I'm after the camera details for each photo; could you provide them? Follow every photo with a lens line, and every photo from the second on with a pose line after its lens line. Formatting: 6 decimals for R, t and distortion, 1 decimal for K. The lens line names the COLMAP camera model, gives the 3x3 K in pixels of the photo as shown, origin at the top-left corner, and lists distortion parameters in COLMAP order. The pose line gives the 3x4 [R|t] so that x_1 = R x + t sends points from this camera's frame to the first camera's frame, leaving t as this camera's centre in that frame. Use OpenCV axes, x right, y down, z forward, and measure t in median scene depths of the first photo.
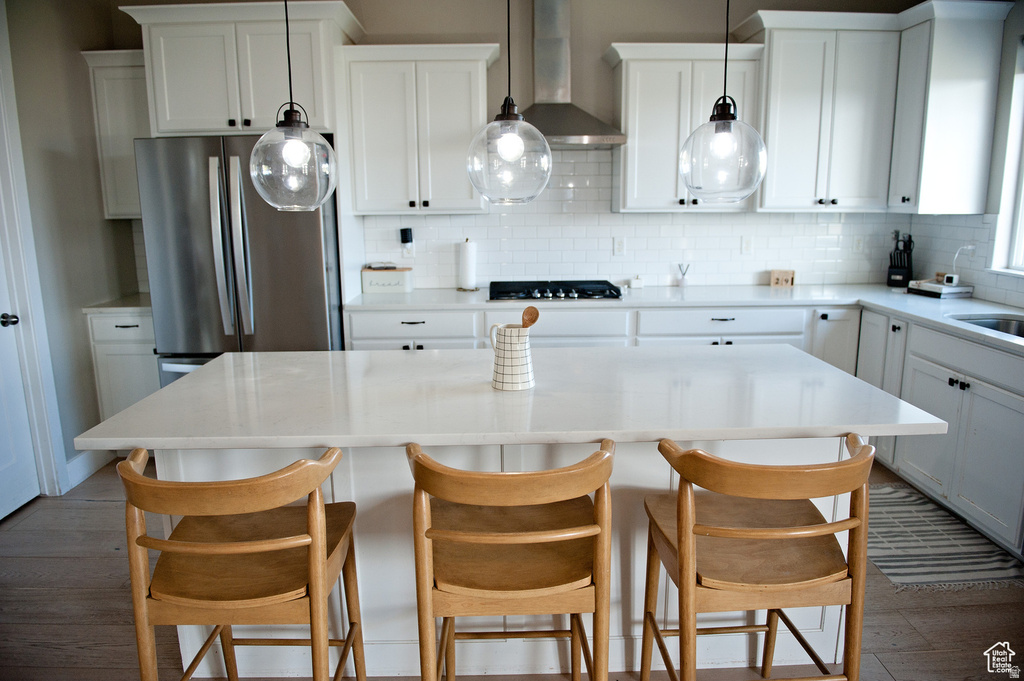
lens RADIAL K [[695.6, 0, 510.8], [0, 695.6, 342.9], [0, 0, 1]] dist [-0.050264, -0.003937]
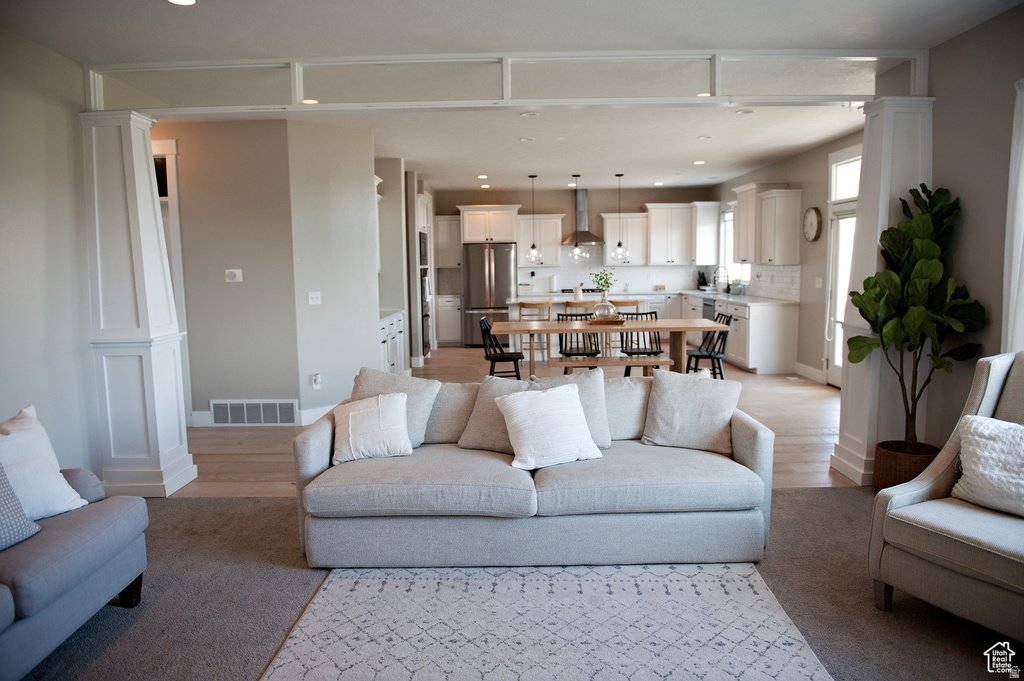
lens RADIAL K [[695.6, 0, 509.5], [0, 695.6, 341.4], [0, 0, 1]] dist [-0.050264, -0.003937]
pose [[0.999793, -0.004284, -0.019873, -0.214749], [0.002507, 0.996063, -0.088616, 0.442511], [0.020174, 0.088548, 0.995868, -2.164344]]
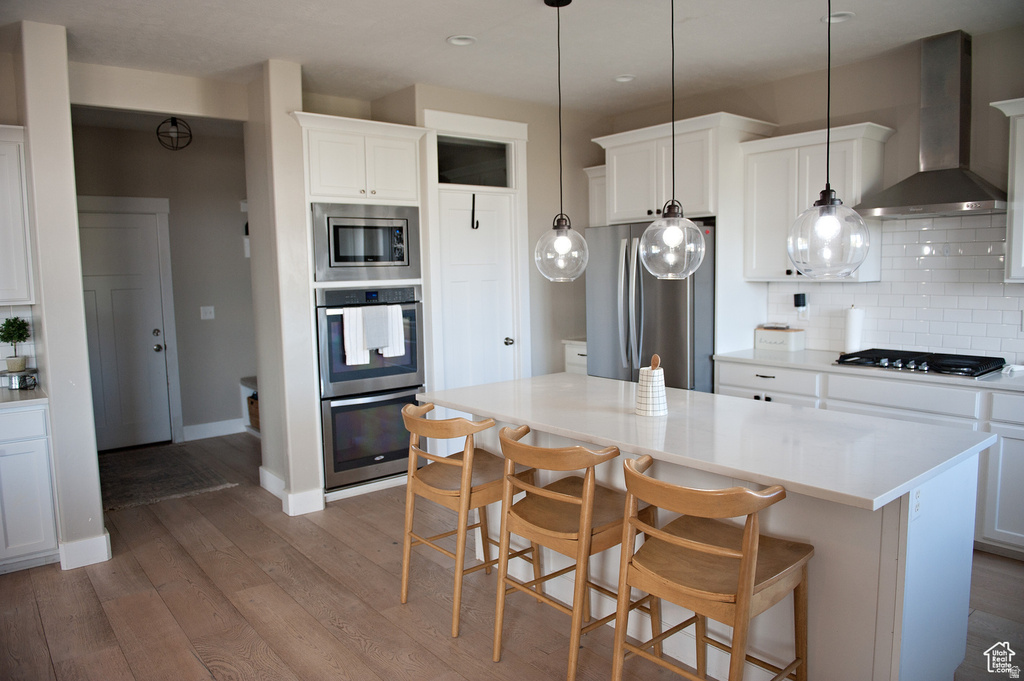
lens RADIAL K [[695.6, 0, 508.8], [0, 695.6, 341.0], [0, 0, 1]] dist [-0.050264, -0.003937]
pose [[0.615324, 0.076977, -0.784507, 0.476684], [-0.143507, 0.989528, -0.015465, -0.008879], [0.775101, 0.122098, 0.619928, -0.027317]]
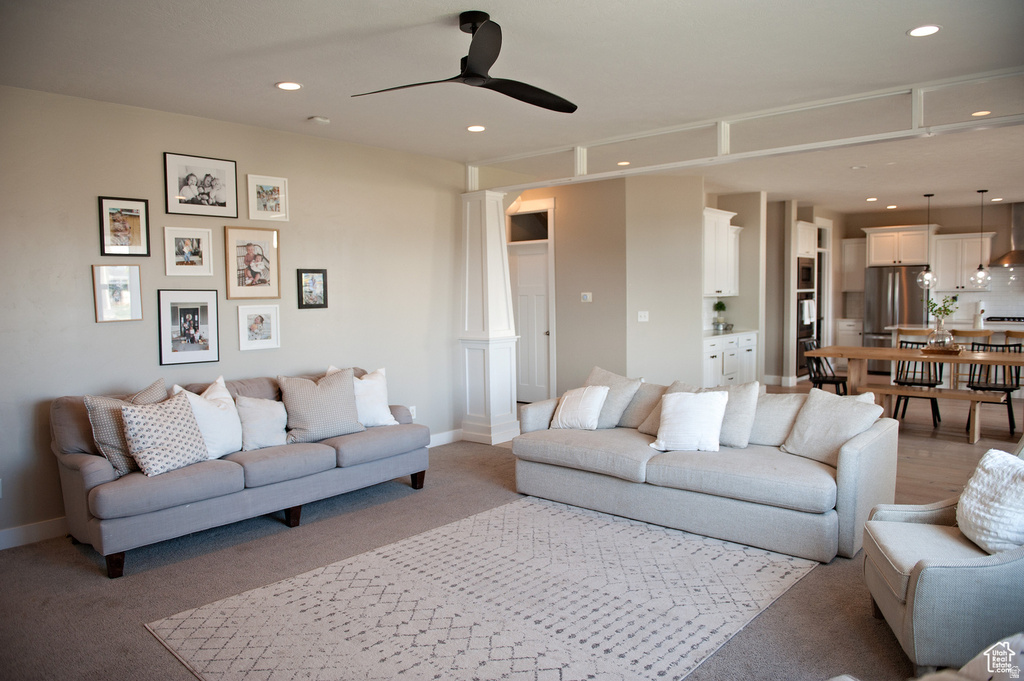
lens RADIAL K [[695.6, 0, 508.3], [0, 695.6, 340.9], [0, 0, 1]] dist [-0.050264, -0.003937]
pose [[0.742417, 0.046035, -0.668355, 0.372779], [-0.125788, 0.989472, -0.071573, 0.460519], [0.658023, 0.137208, 0.740391, -2.307963]]
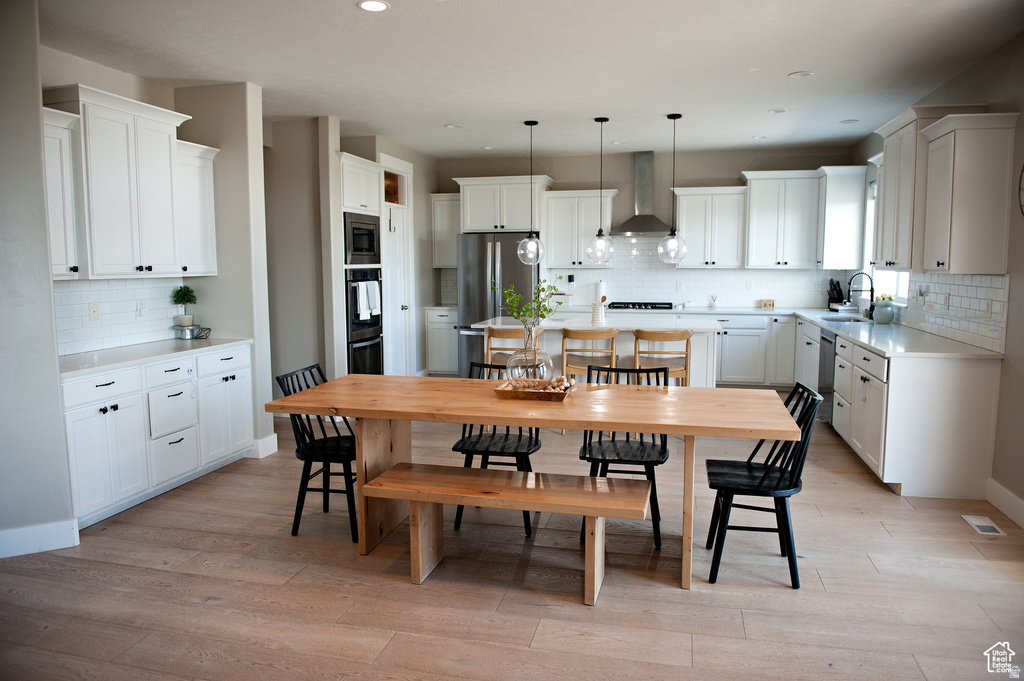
lens RADIAL K [[695.6, 0, 510.9], [0, 695.6, 341.4], [0, 0, 1]] dist [-0.050264, -0.003937]
pose [[0.967459, 0.034486, -0.250668, 0.217462], [-0.056059, 0.995262, -0.079437, 0.222309], [0.246741, 0.090904, 0.964809, -1.099228]]
